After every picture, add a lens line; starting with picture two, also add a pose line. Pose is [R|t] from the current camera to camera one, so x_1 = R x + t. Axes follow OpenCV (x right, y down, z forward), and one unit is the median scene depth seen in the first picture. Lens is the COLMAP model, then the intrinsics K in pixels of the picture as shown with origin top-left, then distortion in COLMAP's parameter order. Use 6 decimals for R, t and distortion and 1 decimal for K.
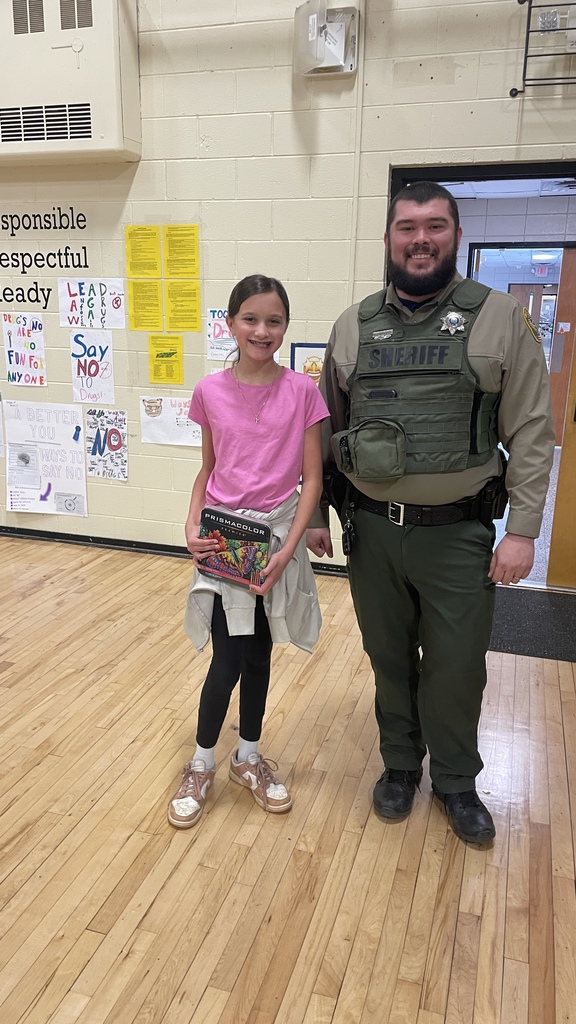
lens RADIAL K [[783.1, 0, 281.1], [0, 783.1, 516.1], [0, 0, 1]] dist [0.082003, -0.098844]
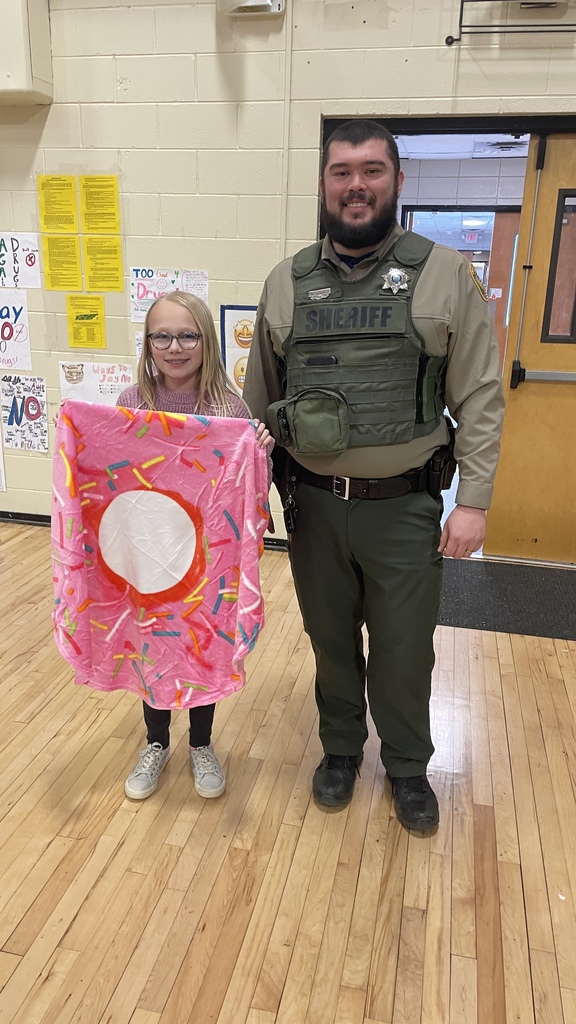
lens RADIAL K [[783.1, 0, 283.2], [0, 783.1, 515.9], [0, 0, 1]] dist [0.082003, -0.098844]
pose [[0.996275, -0.016196, 0.084697, 0.004896], [0.012738, 0.999070, 0.041203, -0.007172], [-0.085286, -0.039971, 0.995554, 0.057332]]
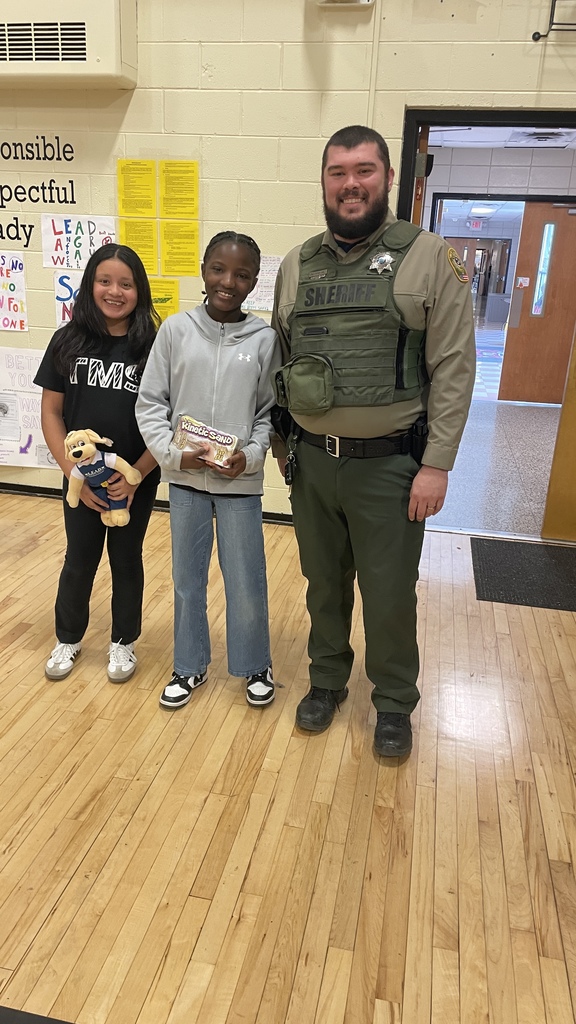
lens RADIAL K [[783.1, 0, 281.0], [0, 783.1, 516.1], [0, 0, 1]] dist [0.082003, -0.098844]
pose [[0.994735, -0.004870, 0.102370, -0.151788], [-0.001342, 0.998166, 0.060521, -0.003280], [-0.102477, -0.060340, 0.992904, 0.032116]]
